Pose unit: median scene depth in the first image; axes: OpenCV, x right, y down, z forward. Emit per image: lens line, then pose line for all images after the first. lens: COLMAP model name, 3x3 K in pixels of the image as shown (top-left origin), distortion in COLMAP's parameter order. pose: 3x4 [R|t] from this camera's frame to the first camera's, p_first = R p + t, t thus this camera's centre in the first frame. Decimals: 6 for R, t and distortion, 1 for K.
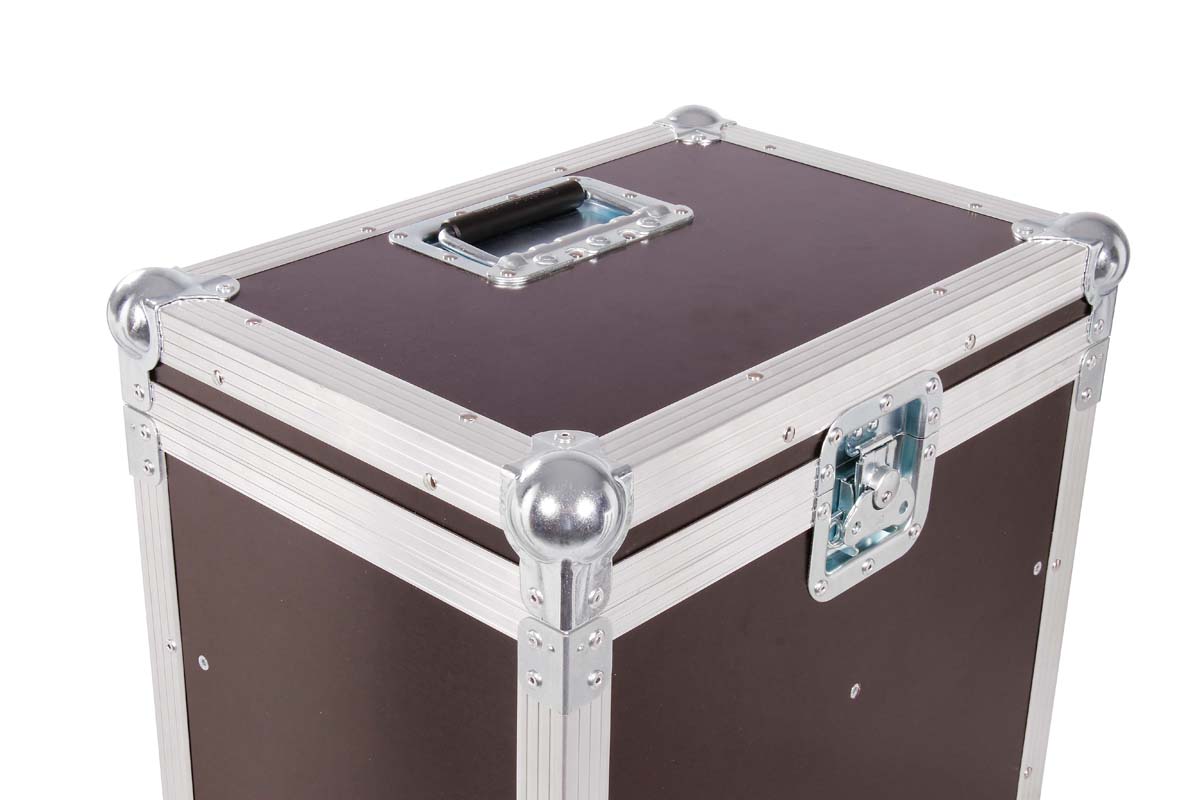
lens RADIAL K [[1873.9, 0, 600.0], [0, 1873.9, 400.0], [0, 0, 1]] dist [0.417794, 0.004158]
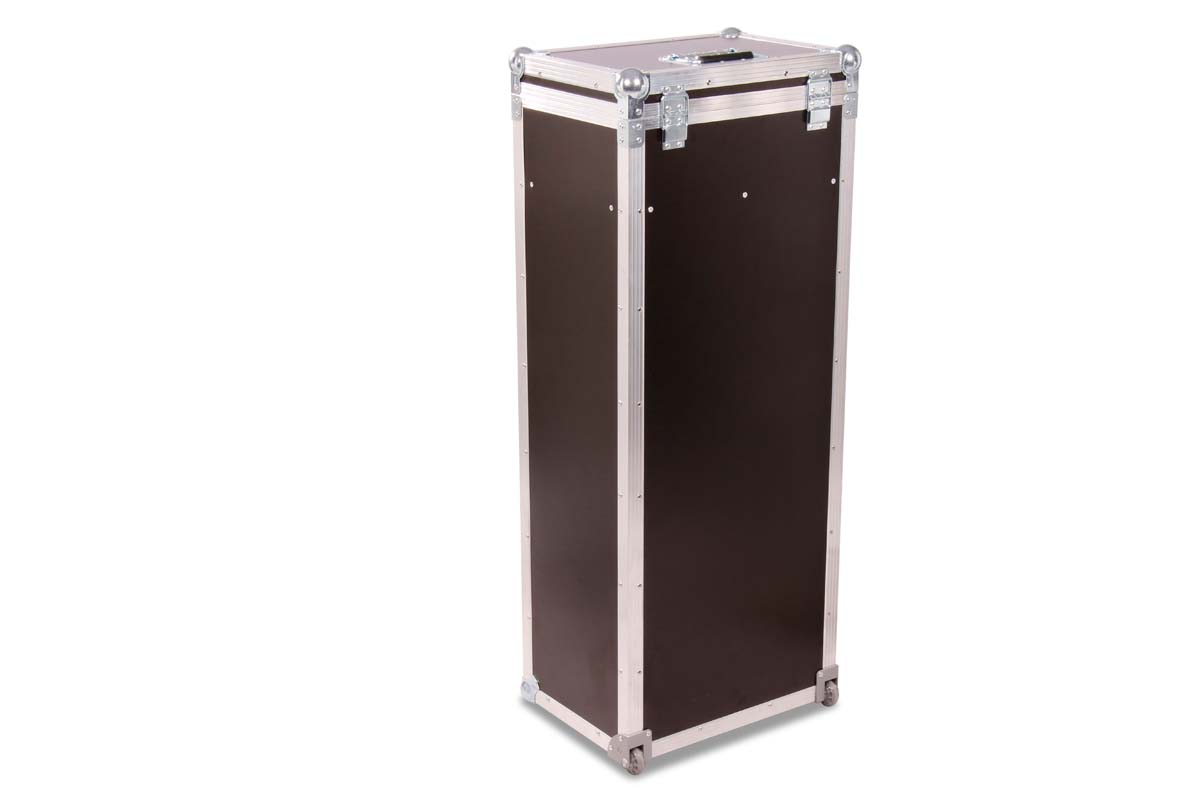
lens RADIAL K [[1873.9, 0, 600.0], [0, 1873.9, 400.0], [0, 0, 1]] dist [0.417794, 0.004158]
pose [[0.979517, 0.042052, -0.196921, 0.527918], [-0.069210, 0.988679, -0.133131, 0.914246], [0.189093, 0.144033, 0.971338, -1.920763]]
